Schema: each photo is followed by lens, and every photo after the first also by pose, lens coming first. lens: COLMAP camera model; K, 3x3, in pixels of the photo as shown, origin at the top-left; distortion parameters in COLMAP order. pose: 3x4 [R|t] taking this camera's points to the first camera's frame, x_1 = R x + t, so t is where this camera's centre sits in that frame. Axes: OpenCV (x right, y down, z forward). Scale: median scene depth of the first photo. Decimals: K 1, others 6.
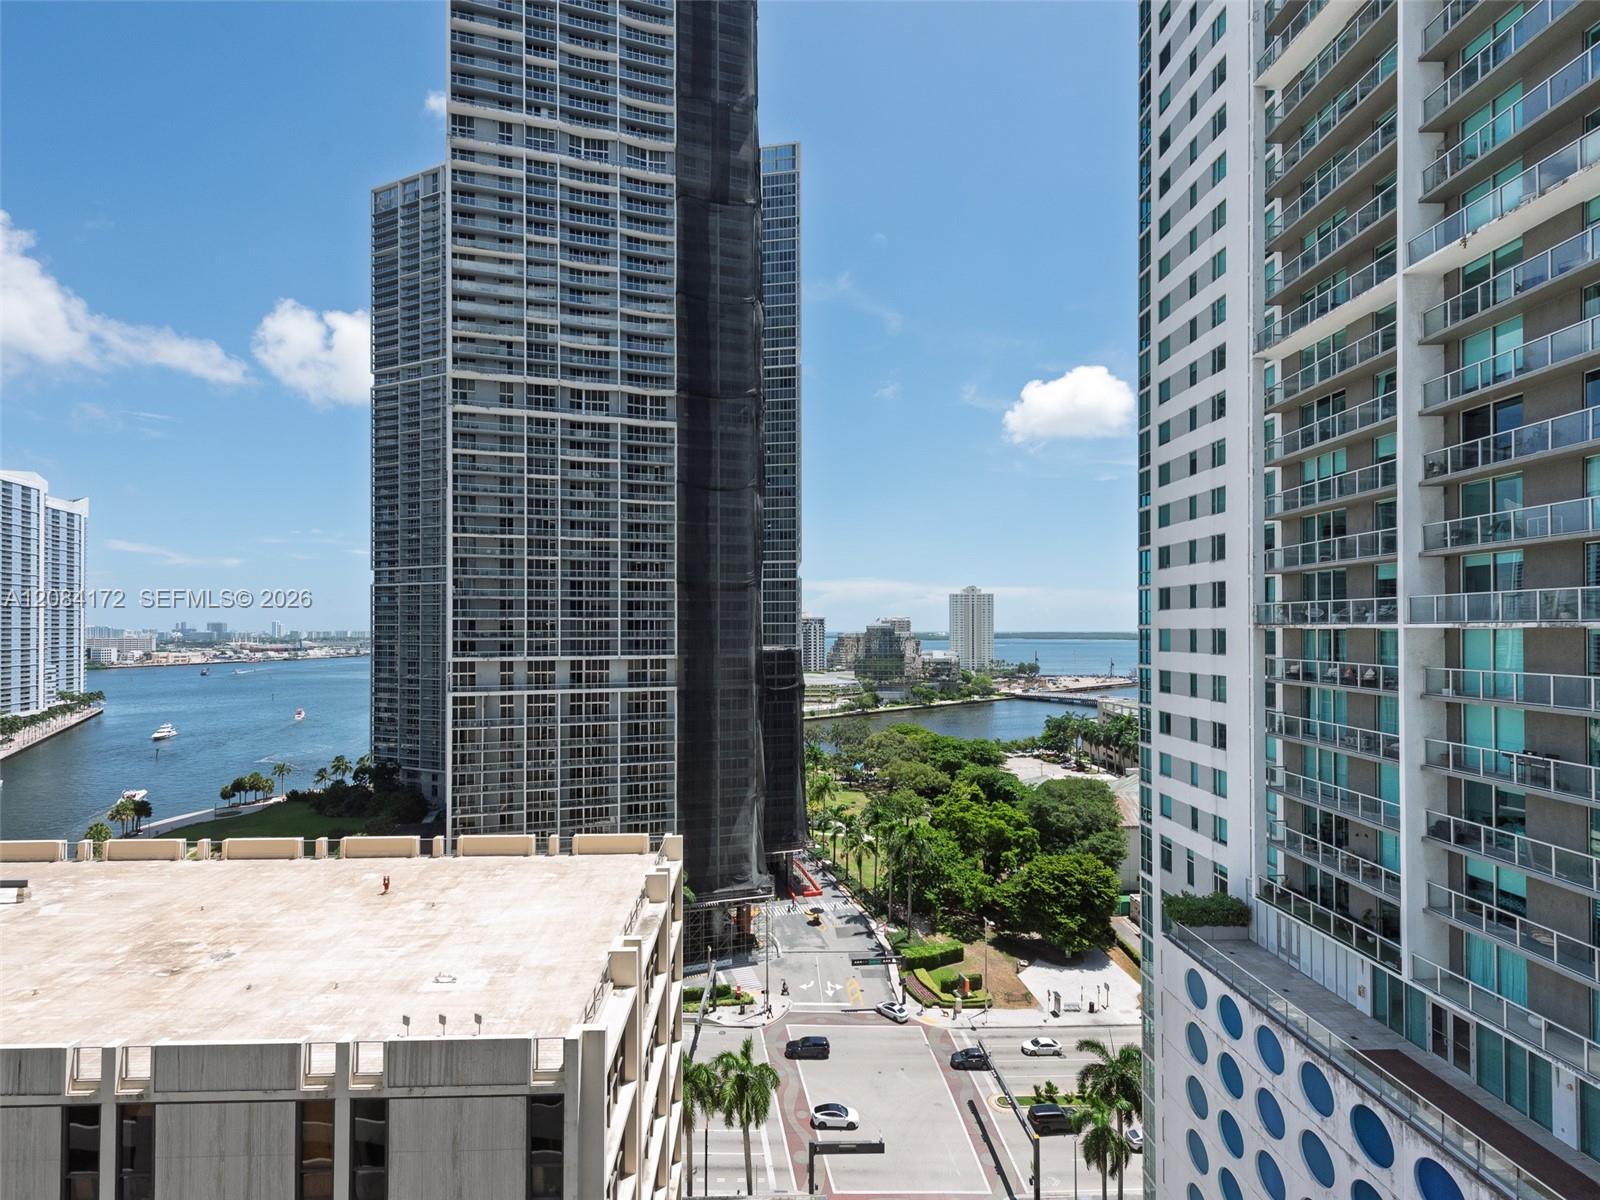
lens RADIAL K [[711.3, 0, 782.2], [0, 711.3, 623.9], [0, 0, 1]] dist [0.018968, -0.007000]
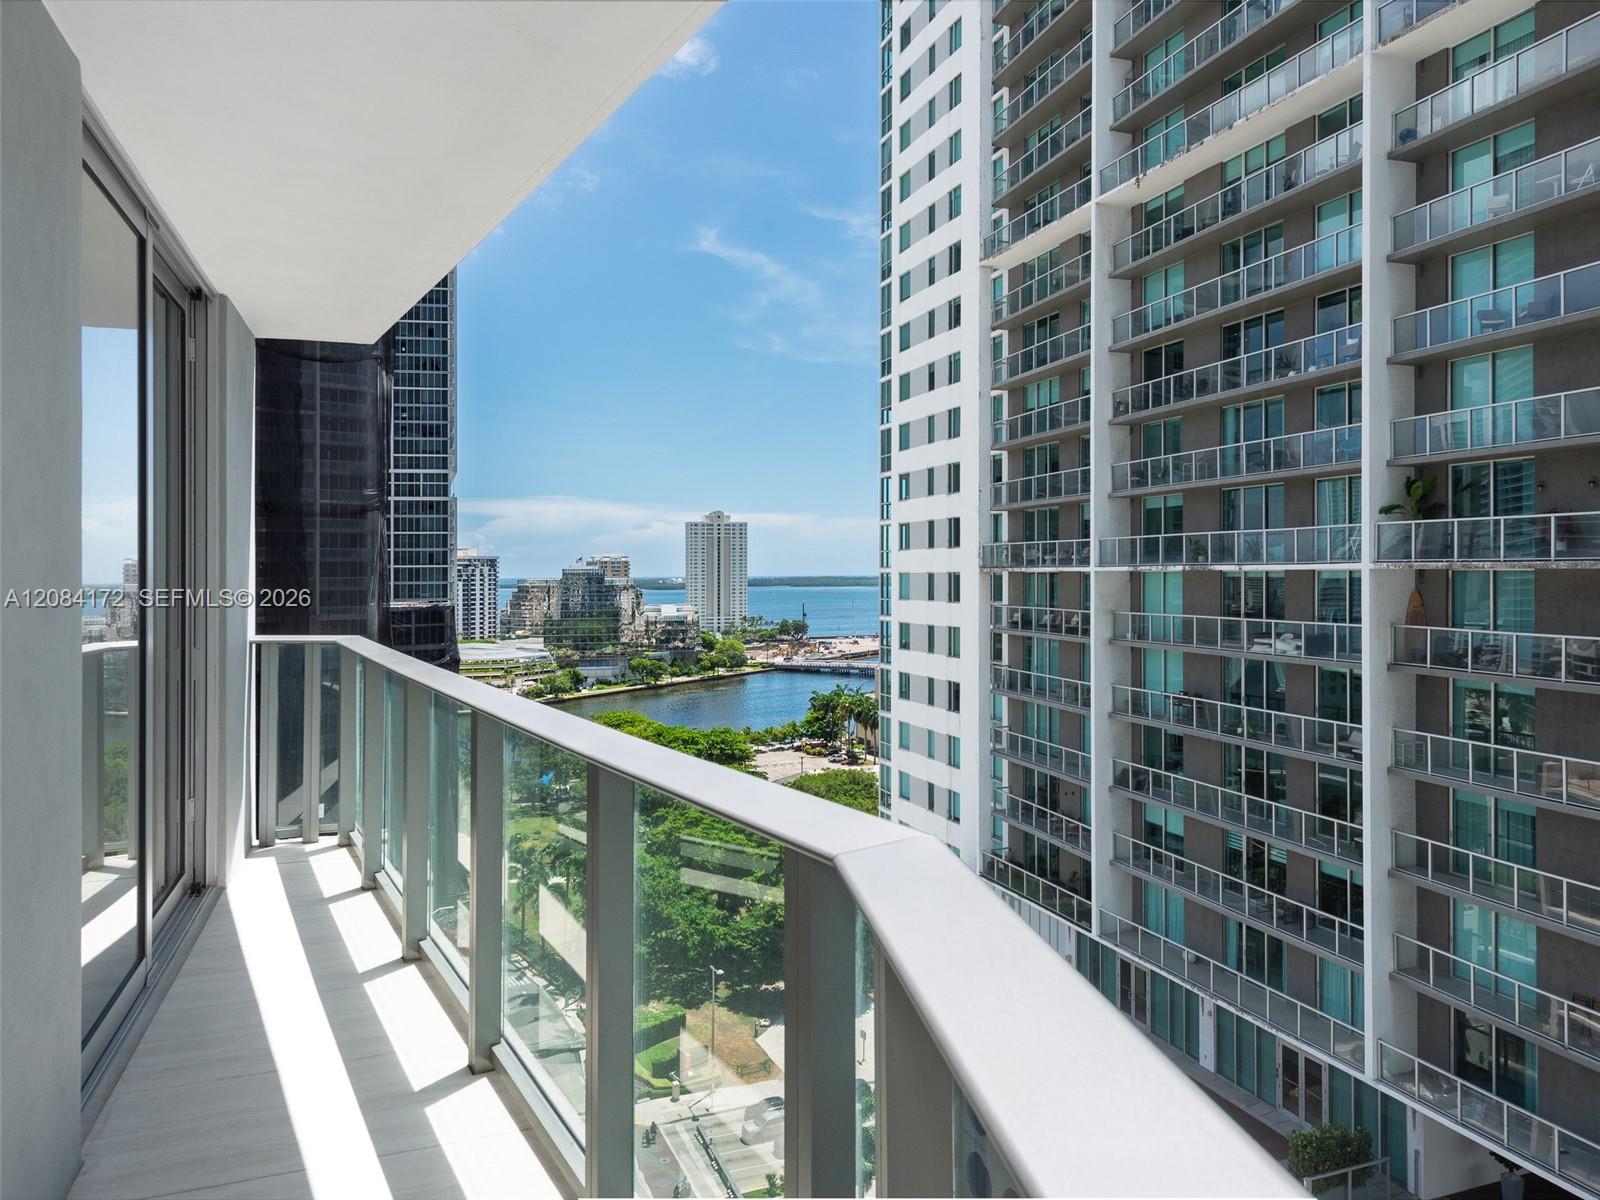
lens RADIAL K [[1094.1, 0, 807.4], [0, 1094.1, 551.9], [0, 0, 1]] dist [0.028432, -0.000510]
pose [[0.946300, 0.001026, 0.323289, 0.014898], [0.002887, 0.999928, -0.011622, -0.002452], [-0.323278, 0.011932, 0.946229, -0.152291]]
